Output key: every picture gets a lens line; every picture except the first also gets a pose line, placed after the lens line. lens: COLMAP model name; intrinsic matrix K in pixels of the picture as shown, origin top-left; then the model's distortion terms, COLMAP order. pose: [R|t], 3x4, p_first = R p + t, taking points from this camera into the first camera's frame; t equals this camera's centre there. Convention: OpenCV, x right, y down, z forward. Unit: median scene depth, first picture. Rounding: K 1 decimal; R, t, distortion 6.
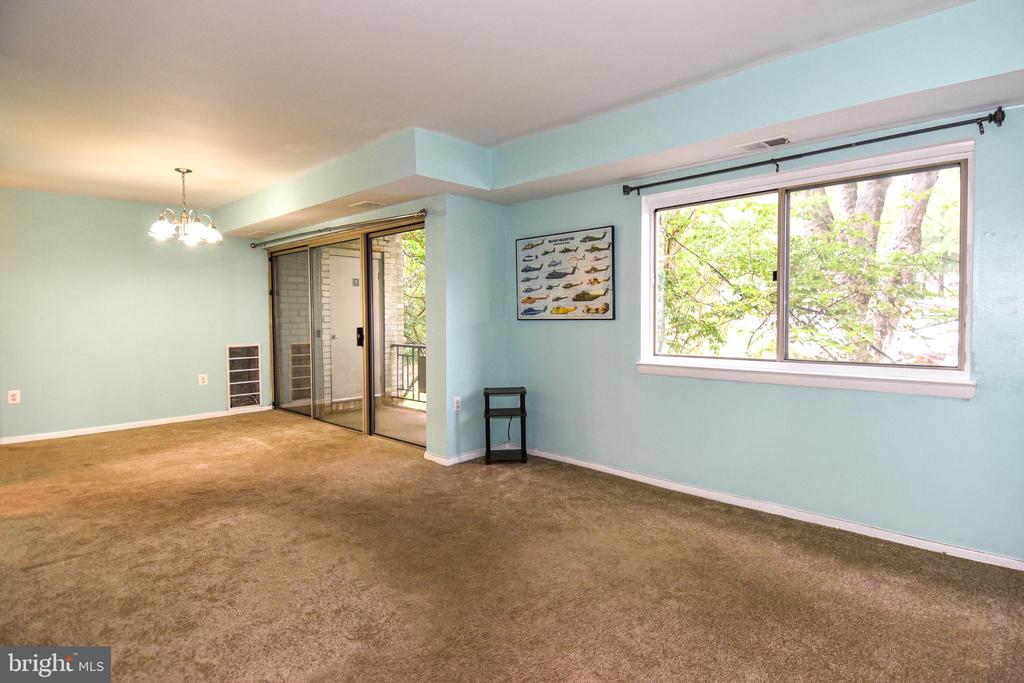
lens RADIAL K [[575.0, 0, 496.7], [0, 575.0, 348.9], [0, 0, 1]] dist [0.016125, -0.010843]
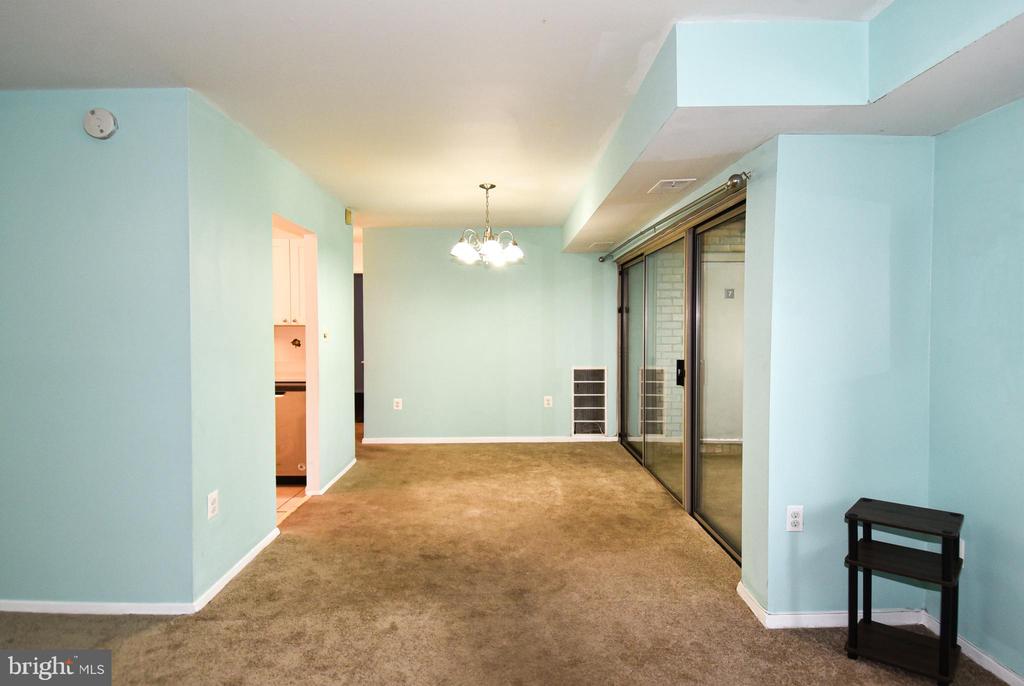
lens RADIAL K [[544.6, 0, 467.4], [0, 544.6, 342.5], [0, 0, 1]] dist [0.015995, -0.022077]
pose [[0.693237, 0.022052, -0.720372, 0.084099], [-0.037618, 0.999276, -0.005612, -0.055119], [0.719727, 0.030990, 0.693565, 0.407809]]
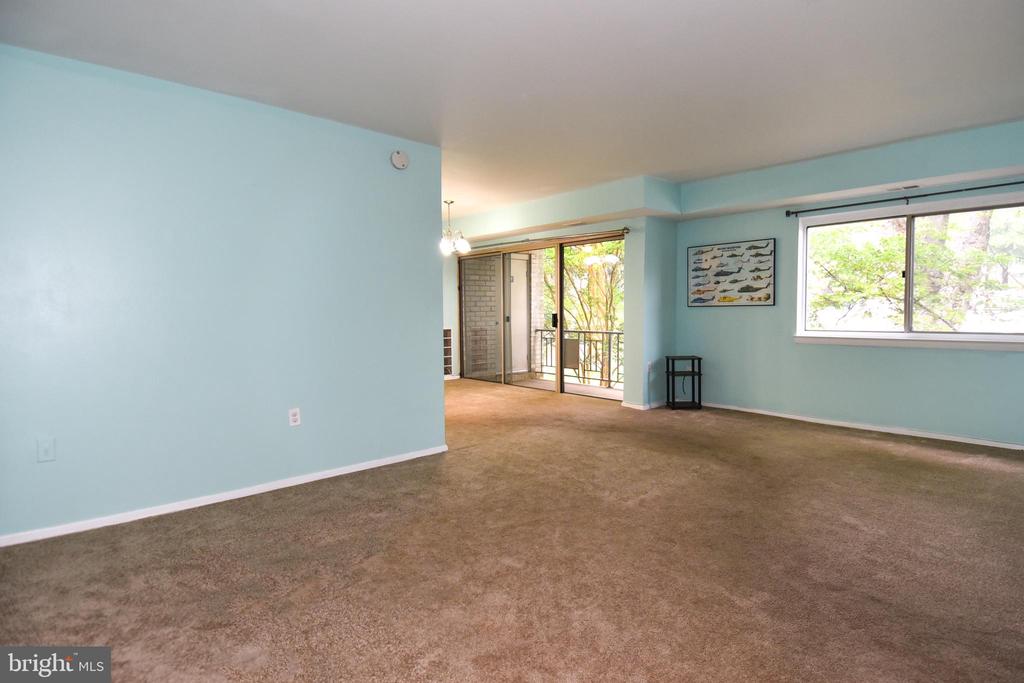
lens RADIAL K [[544.6, 0, 512.5], [0, 544.6, 350.6], [0, 0, 1]] dist [0.015995, -0.022077]
pose [[0.996886, 0.002351, -0.078825, -0.288739], [-0.000795, 0.999804, 0.019759, 0.029855], [0.078856, -0.019635, 0.996693, -0.335607]]
